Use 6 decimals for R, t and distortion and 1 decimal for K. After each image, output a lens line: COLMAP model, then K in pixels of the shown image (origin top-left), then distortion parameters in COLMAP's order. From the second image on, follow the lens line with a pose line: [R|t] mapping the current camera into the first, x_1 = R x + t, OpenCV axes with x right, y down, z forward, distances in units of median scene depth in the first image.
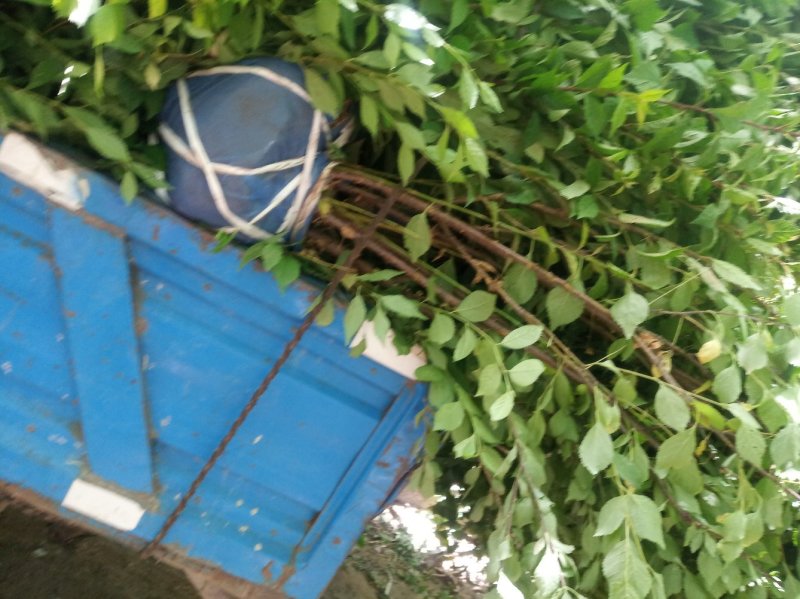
lens RADIAL K [[606.8, 0, 399.6], [0, 606.8, 300.8], [0, 0, 1]] dist [0.027720, -0.056540]
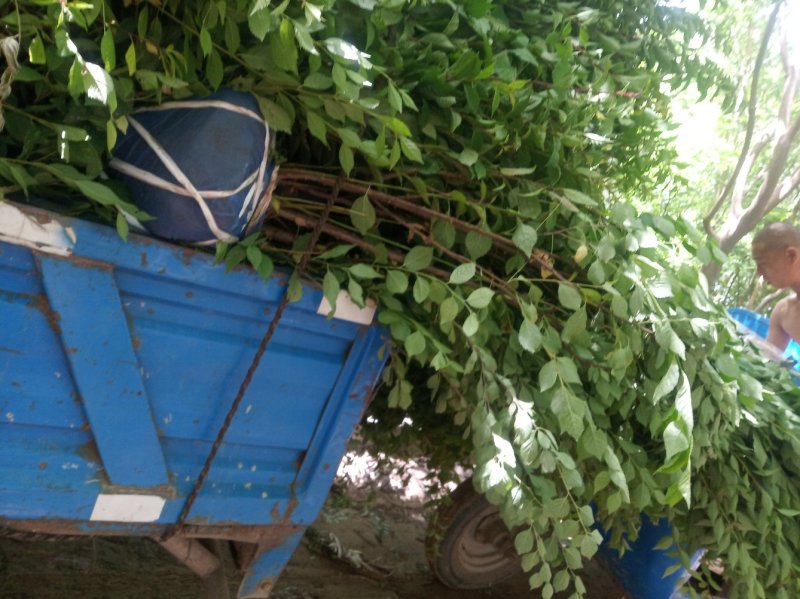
lens RADIAL K [[606.8, 0, 399.2], [0, 606.8, 299.2], [0, 0, 1]] dist [0.027720, -0.056540]
pose [[0.909752, -0.251571, 0.330247, -0.373591], [0.209280, 0.964920, 0.158527, -0.124378], [-0.358543, -0.075106, 0.930487, -0.216820]]
